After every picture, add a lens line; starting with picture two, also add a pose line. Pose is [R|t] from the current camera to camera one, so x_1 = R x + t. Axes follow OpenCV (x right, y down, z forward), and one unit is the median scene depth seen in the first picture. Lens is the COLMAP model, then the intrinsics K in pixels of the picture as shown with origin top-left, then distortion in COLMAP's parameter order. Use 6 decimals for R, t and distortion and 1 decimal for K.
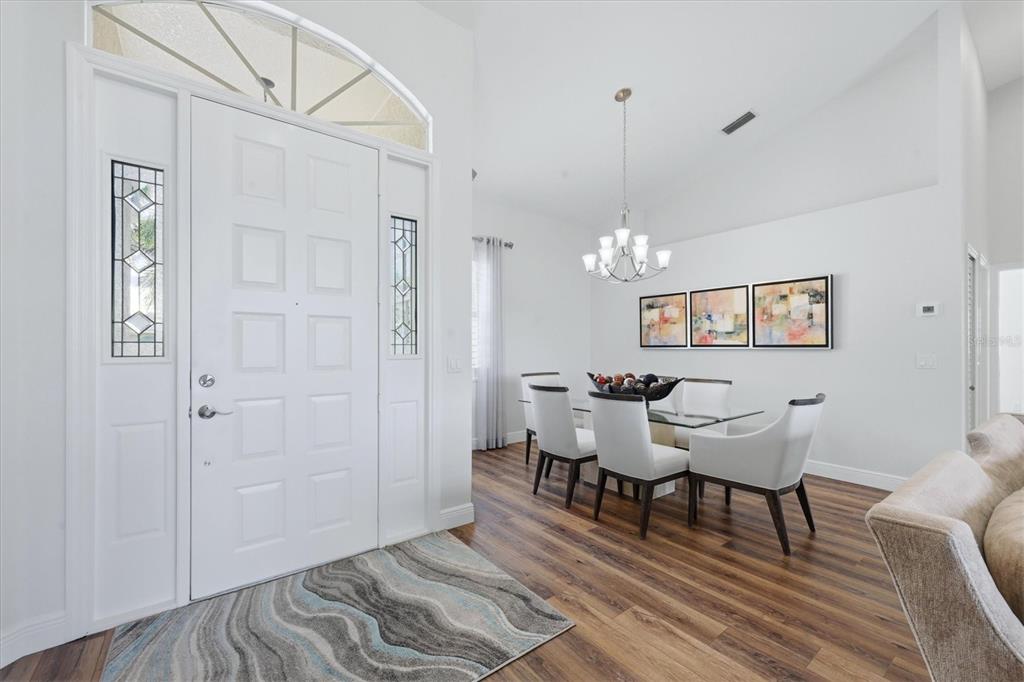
lens RADIAL K [[420.1, 0, 514.0], [0, 420.1, 346.5], [0, 0, 1]] dist [0.002386, -0.000292]
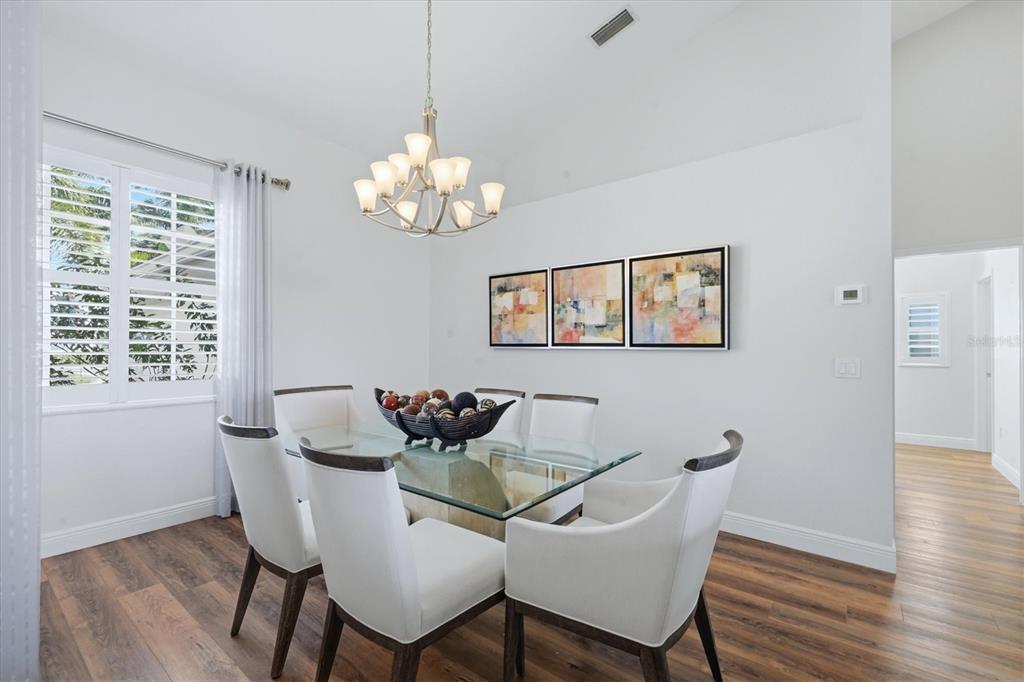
lens RADIAL K [[455.3, 0, 510.4], [0, 455.3, 342.8], [0, 0, 1]] dist [0.001588, 0.000627]
pose [[0.970132, 0.006222, 0.242499, 0.190393], [-0.004914, 0.999970, -0.005999, 0.000648], [-0.242529, 0.004628, 0.970133, 0.309355]]
